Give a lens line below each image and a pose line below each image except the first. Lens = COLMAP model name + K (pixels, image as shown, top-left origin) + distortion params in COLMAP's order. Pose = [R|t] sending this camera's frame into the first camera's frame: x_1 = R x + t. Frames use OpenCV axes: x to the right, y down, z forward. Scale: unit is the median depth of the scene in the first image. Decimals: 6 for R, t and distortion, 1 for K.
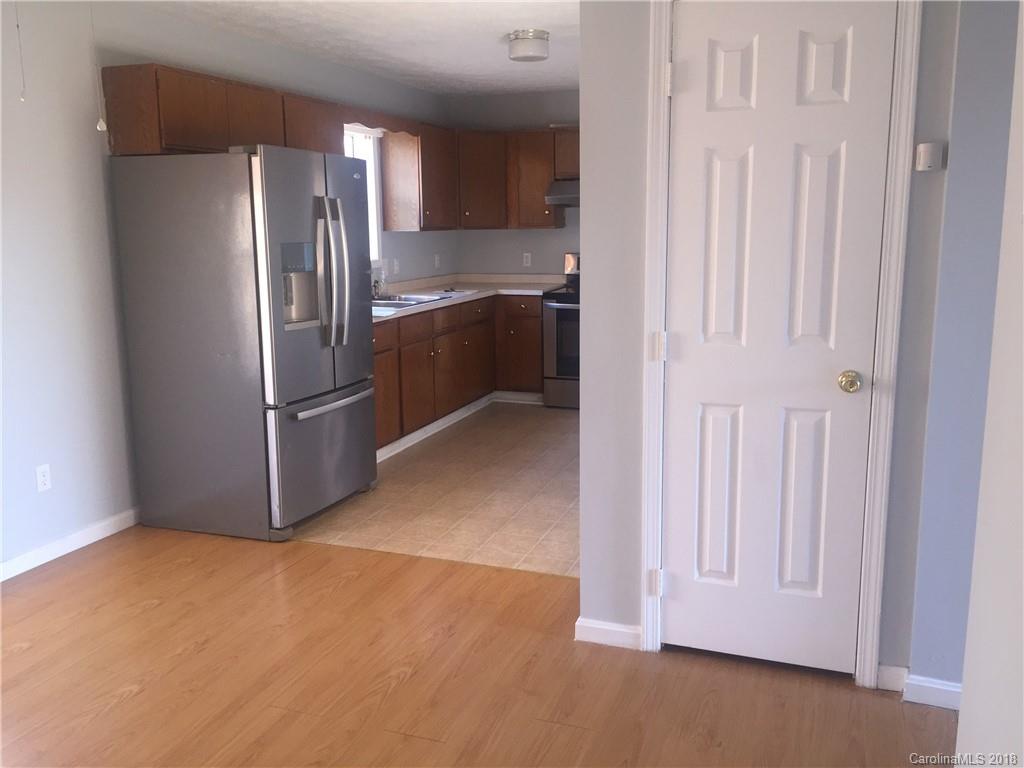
lens RADIAL K [[884.7, 0, 512.0], [0, 884.7, 384.0], [0, 0, 1]] dist [0.099426, -0.123727]
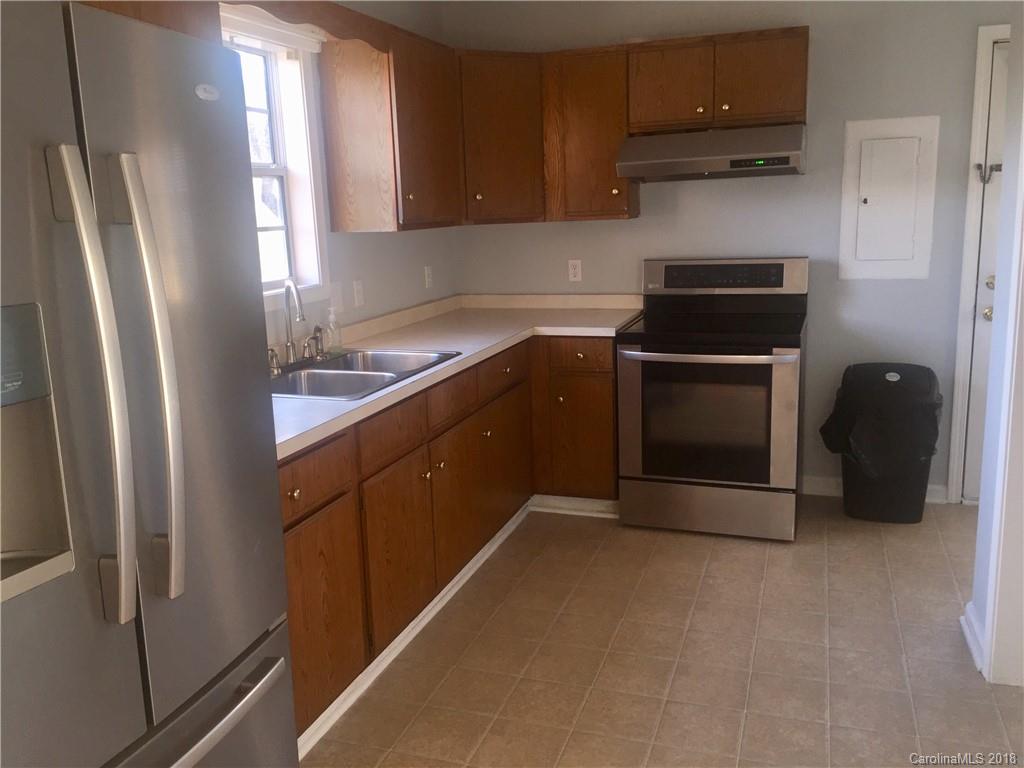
lens RADIAL K [[884.7, 0, 512.0], [0, 884.7, 384.0], [0, 0, 1]] dist [0.099426, -0.123727]
pose [[0.999483, -0.026474, 0.018255, -0.044860], [0.026154, 0.999503, 0.017572, -0.083792], [-0.018711, -0.017085, 0.999679, 0.439812]]
